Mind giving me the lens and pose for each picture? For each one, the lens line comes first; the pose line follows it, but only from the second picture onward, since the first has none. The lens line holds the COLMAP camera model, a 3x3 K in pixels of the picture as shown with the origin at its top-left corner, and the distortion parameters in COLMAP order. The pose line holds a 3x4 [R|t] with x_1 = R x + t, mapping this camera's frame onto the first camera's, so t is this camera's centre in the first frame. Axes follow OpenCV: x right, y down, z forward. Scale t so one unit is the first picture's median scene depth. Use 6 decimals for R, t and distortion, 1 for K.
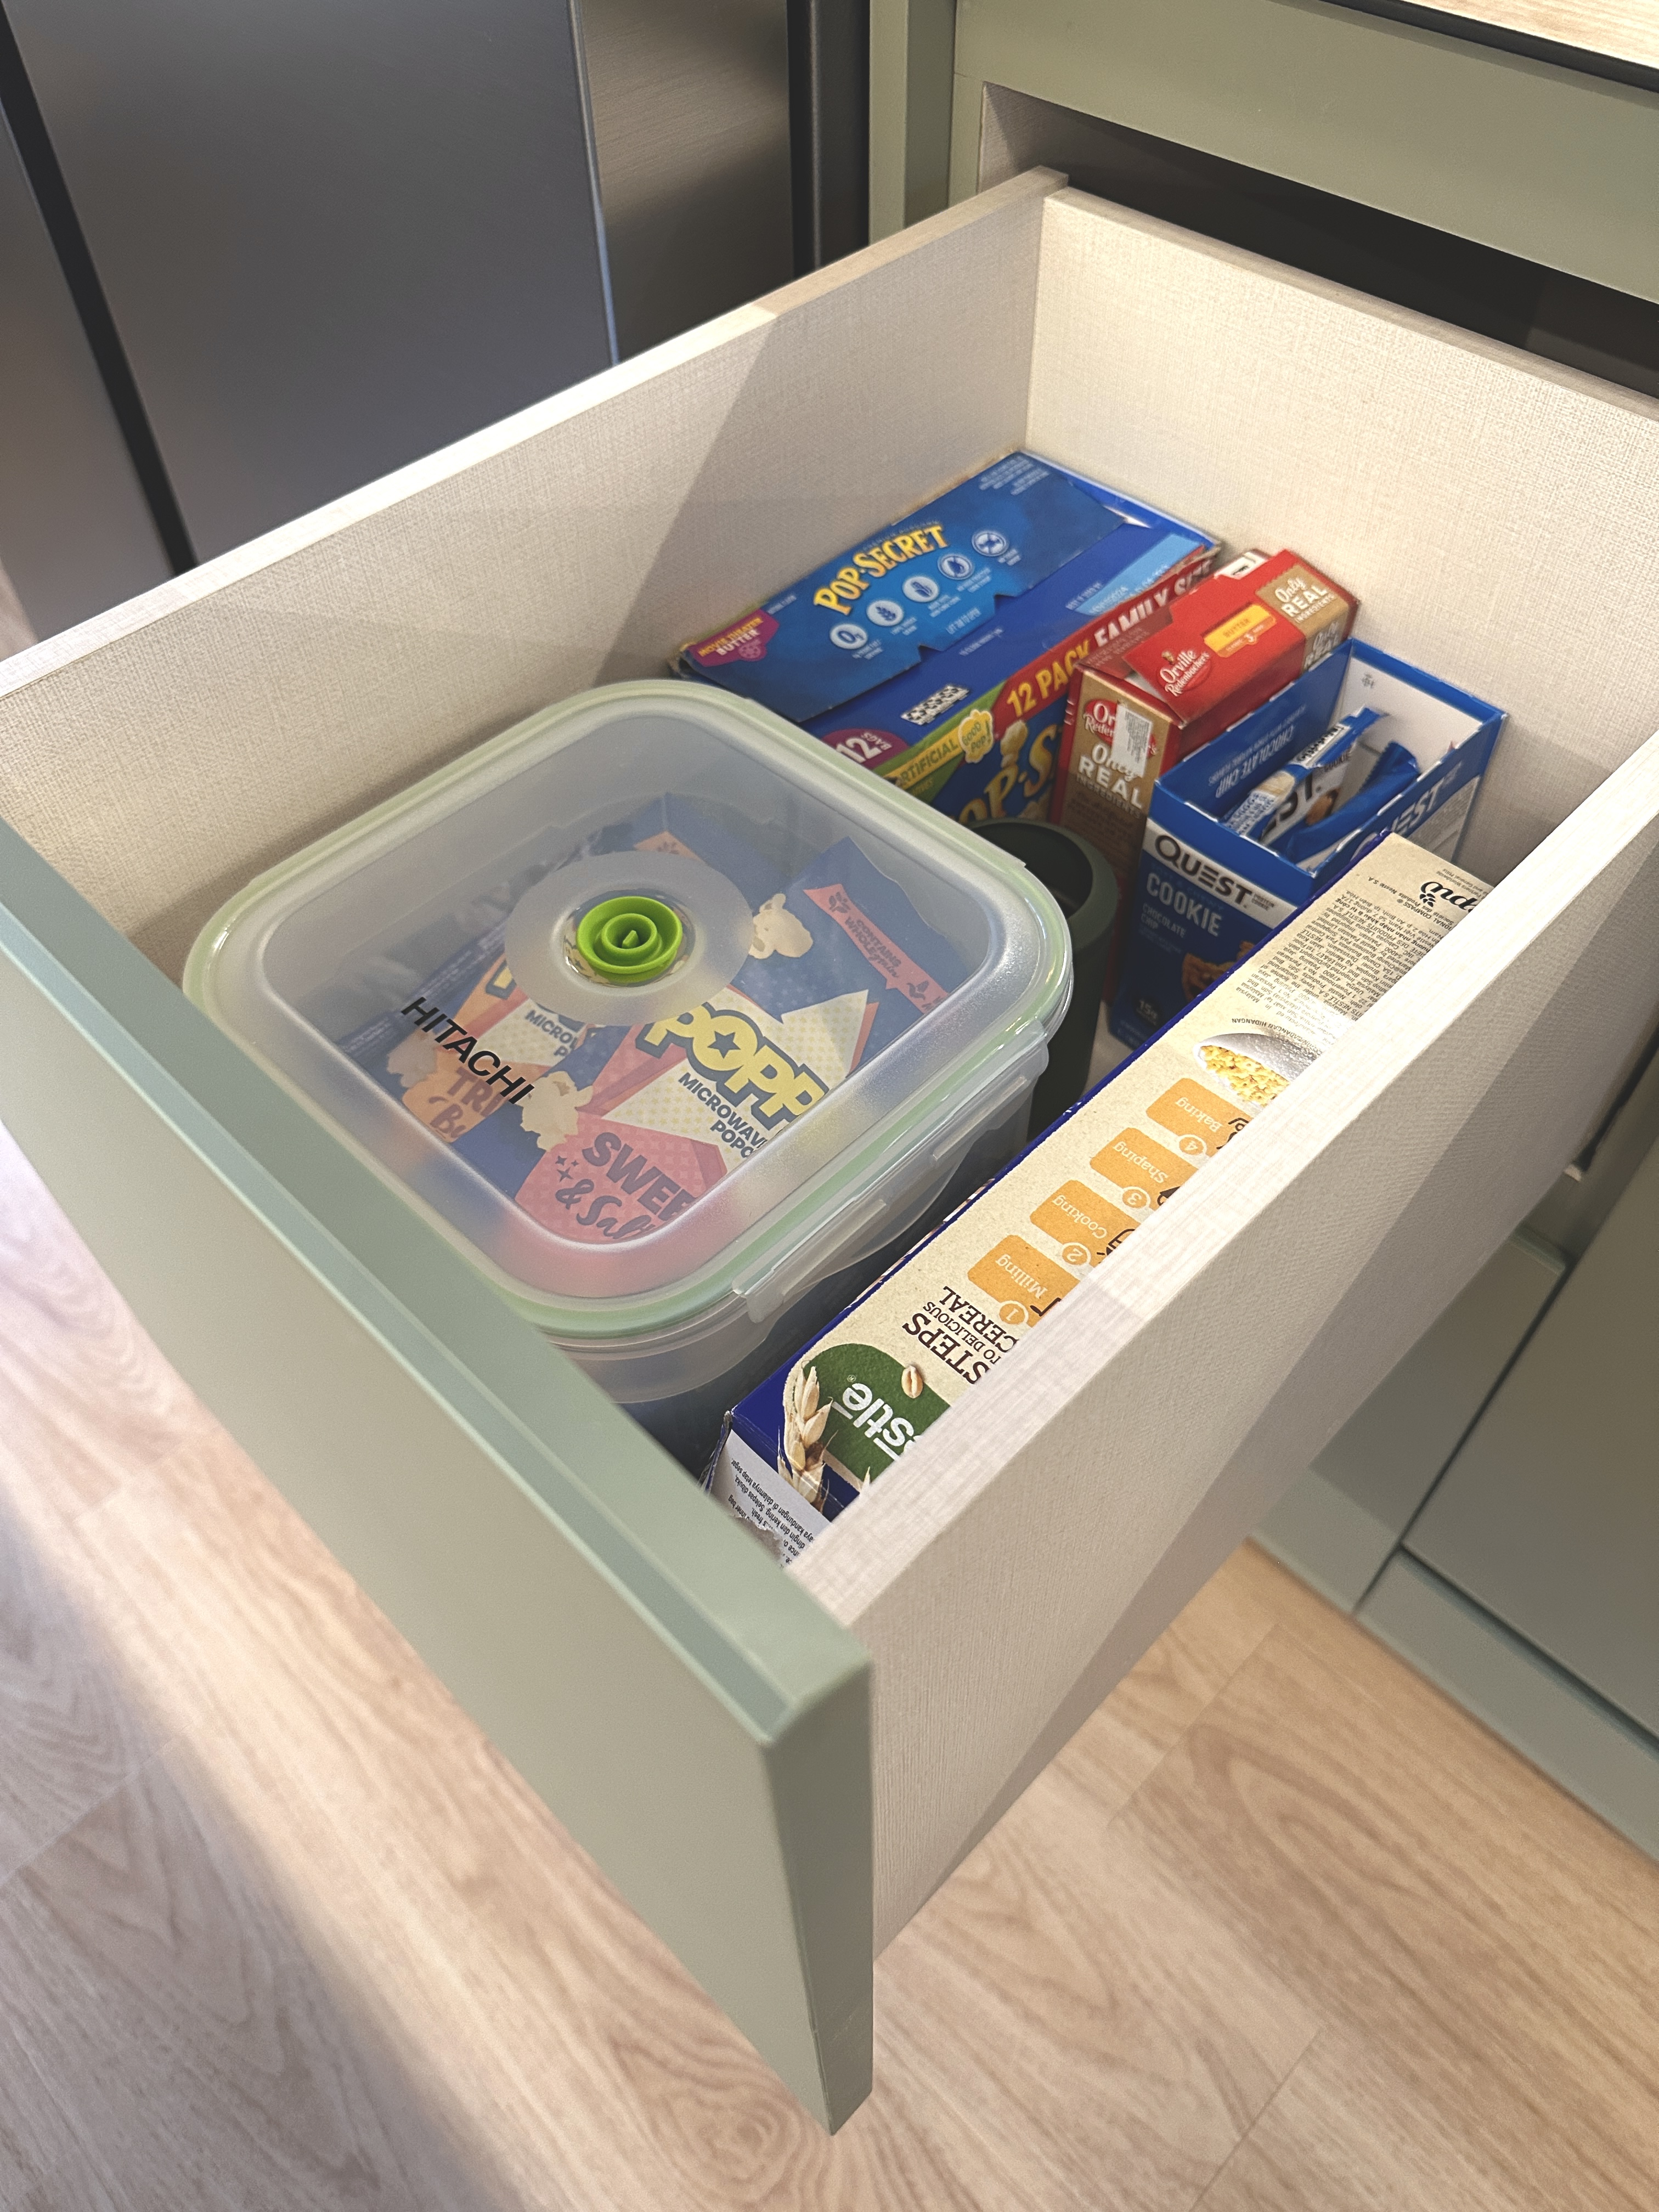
lens RADIAL K [[1608.0, 0, 829.5], [0, 1608.0, 1106.0], [0, 0, 1]] dist [-0.018552, 0.000377]
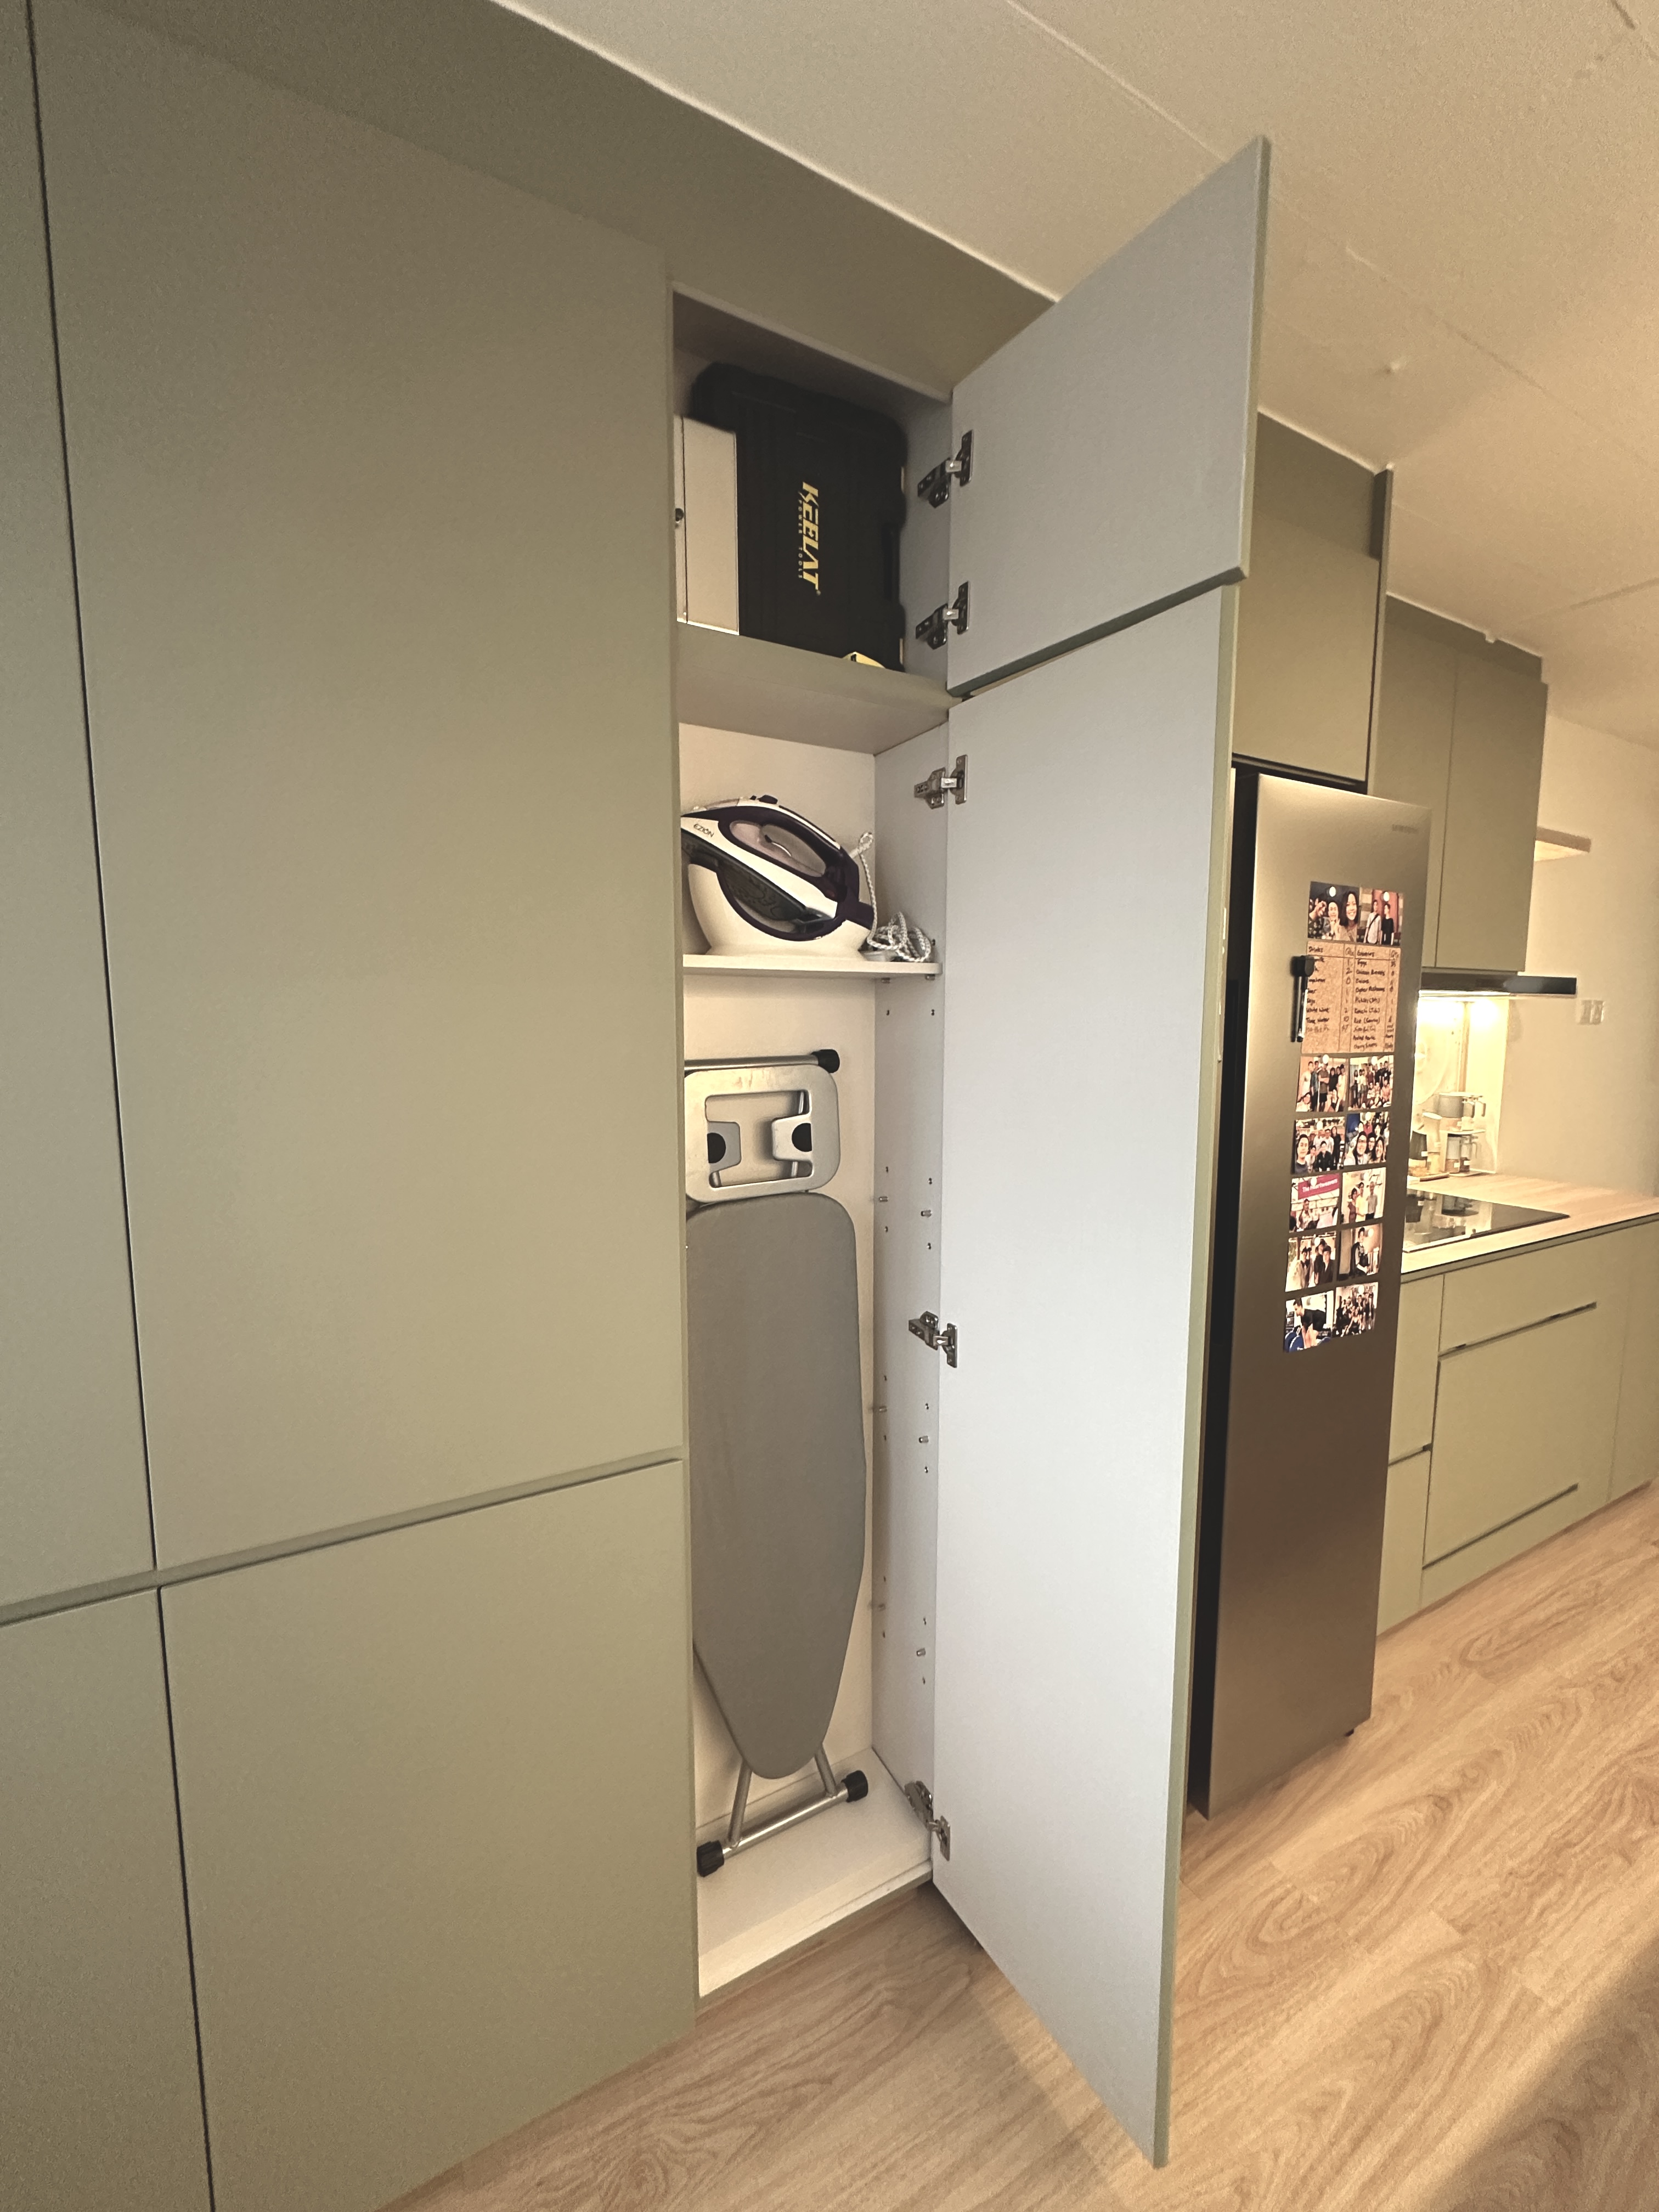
lens RADIAL K [[883.2, 0, 829.5], [0, 883.2, 1106.0], [0, 0, 1]] dist [-0.002244, 0.000167]
pose [[0.283827, -0.080818, 0.955464, -2.089568], [0.738388, 0.654127, -0.164014, -1.218022], [-0.611740, 0.752055, 0.245333, 0.501792]]
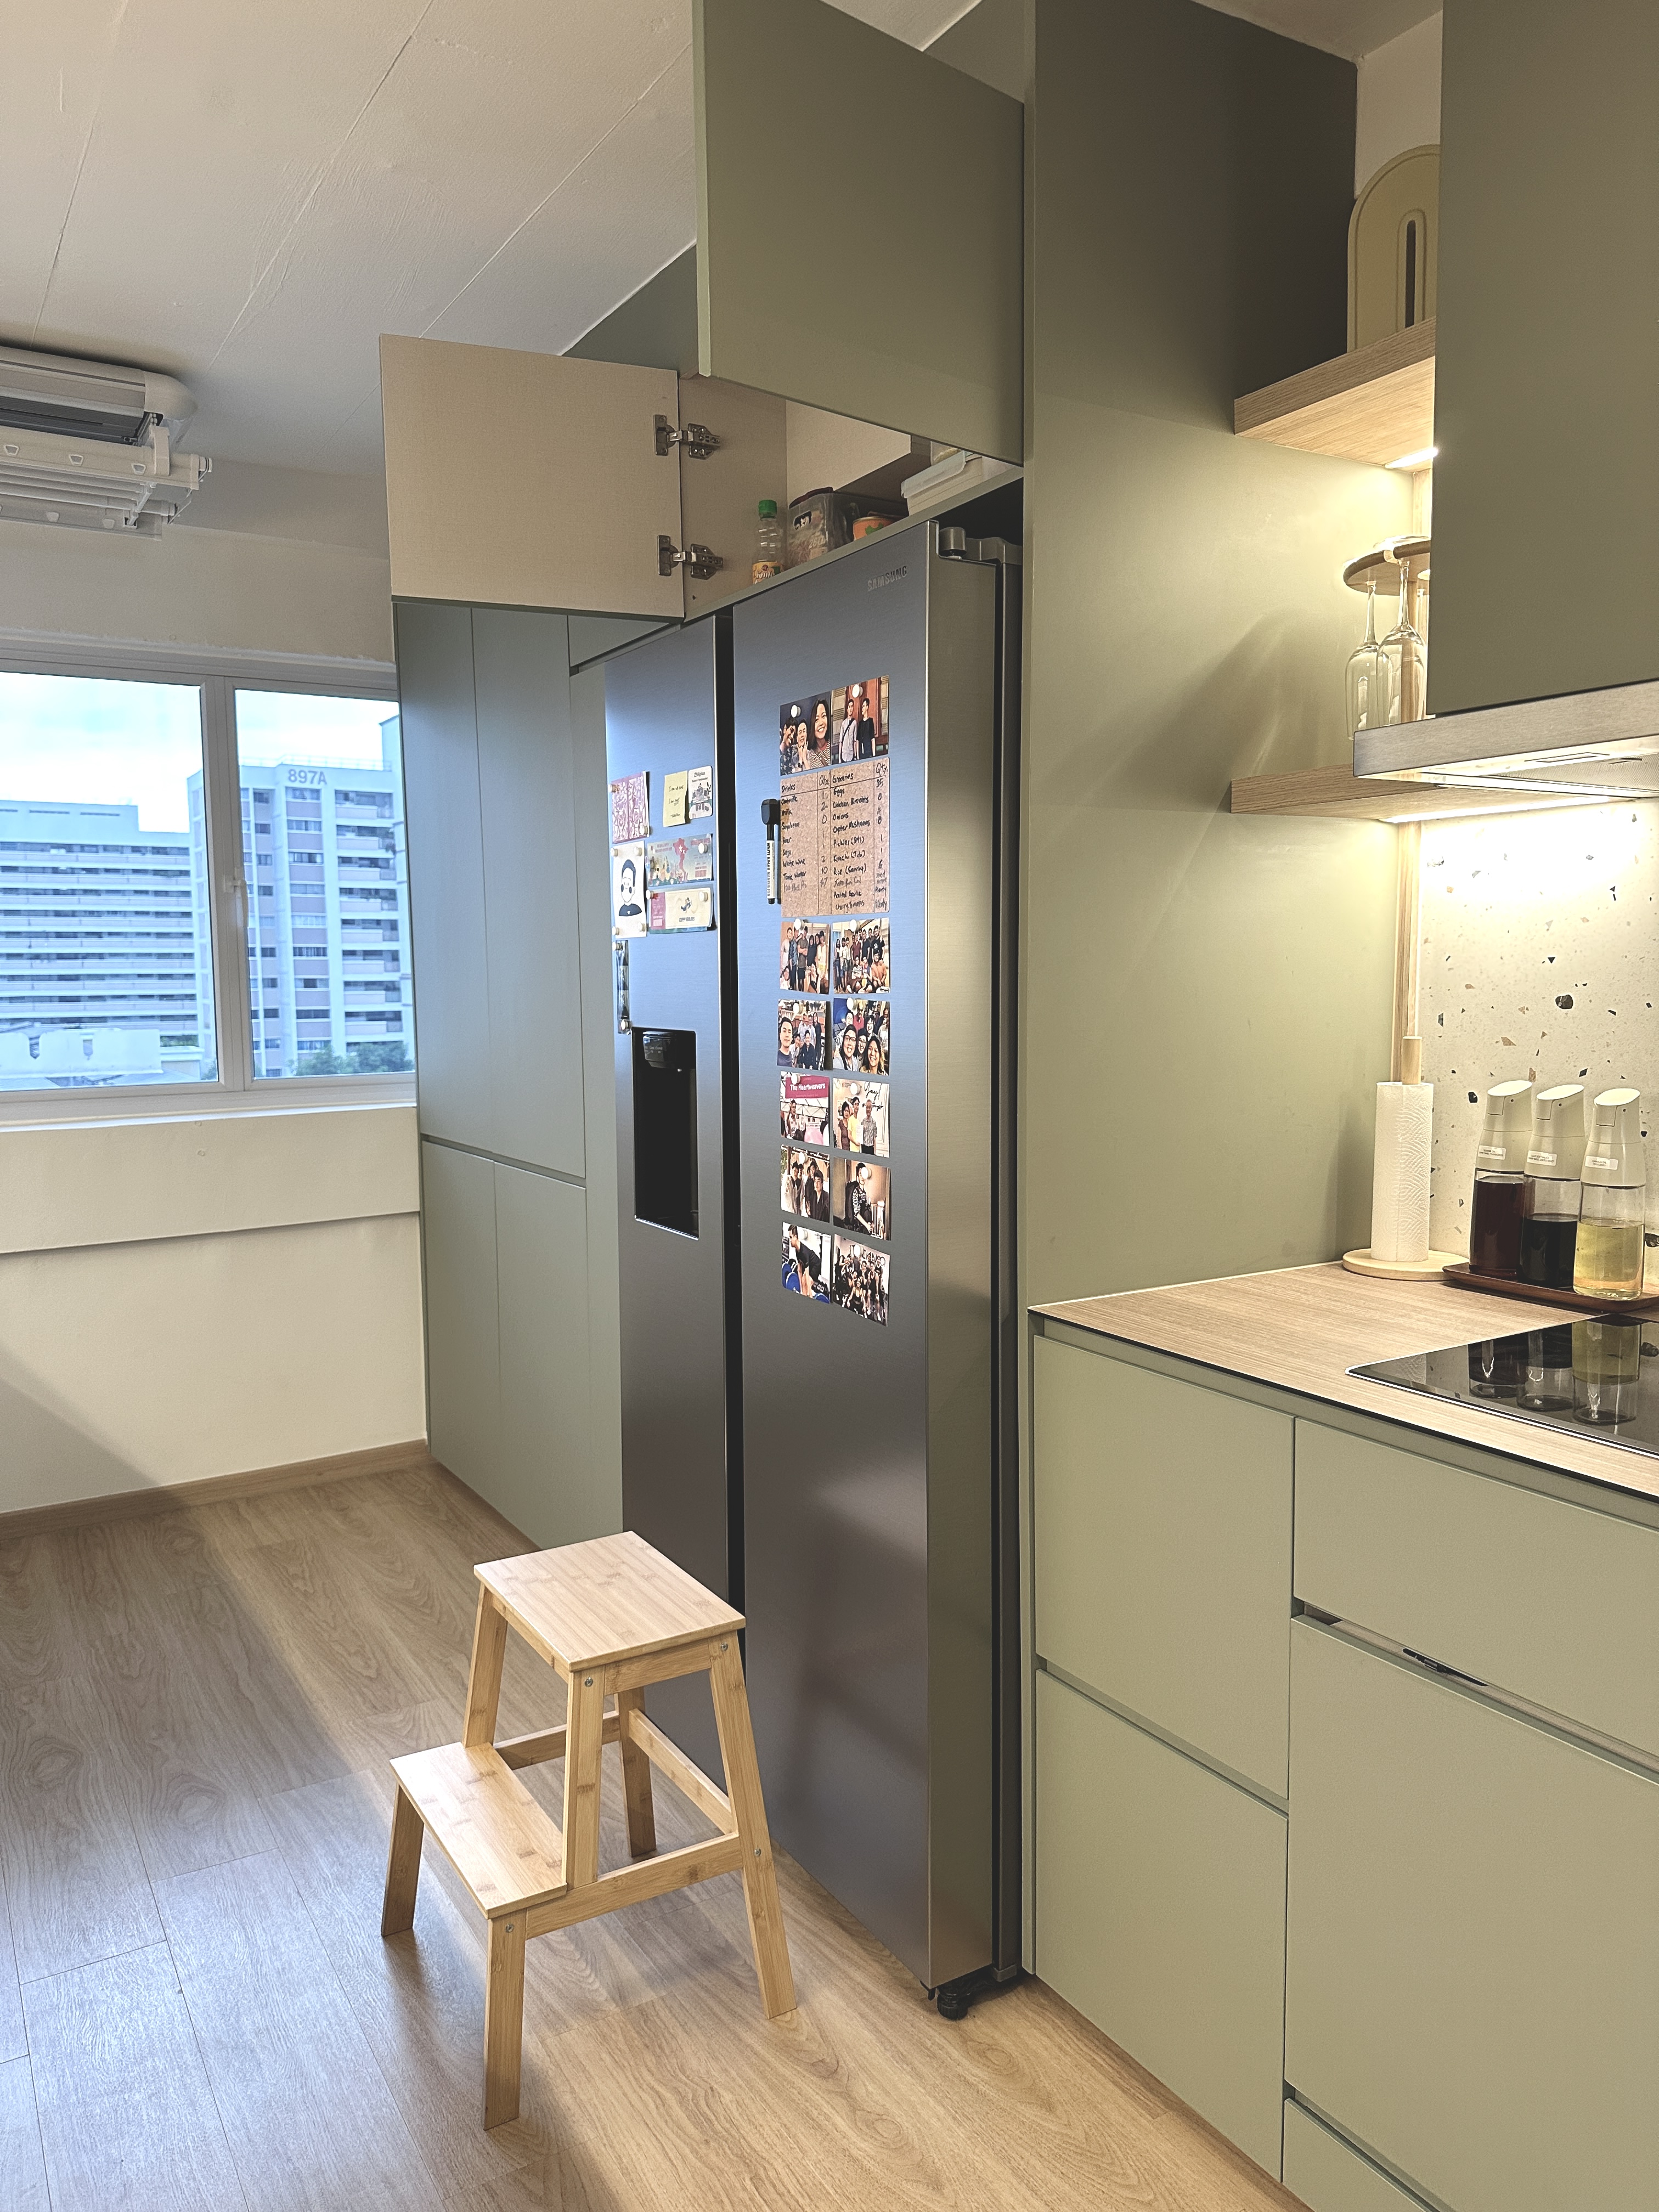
lens RADIAL K [[1584.5, 0, 829.5], [0, 1584.5, 1106.0], [0, 0, 1]] dist [0.069237, -0.008544]
pose [[0.970374, 0.021625, -0.240637, 0.281223], [-0.186135, 0.701908, -0.687517, 0.850510], [0.154037, 0.711939, 0.685138, -1.072868]]
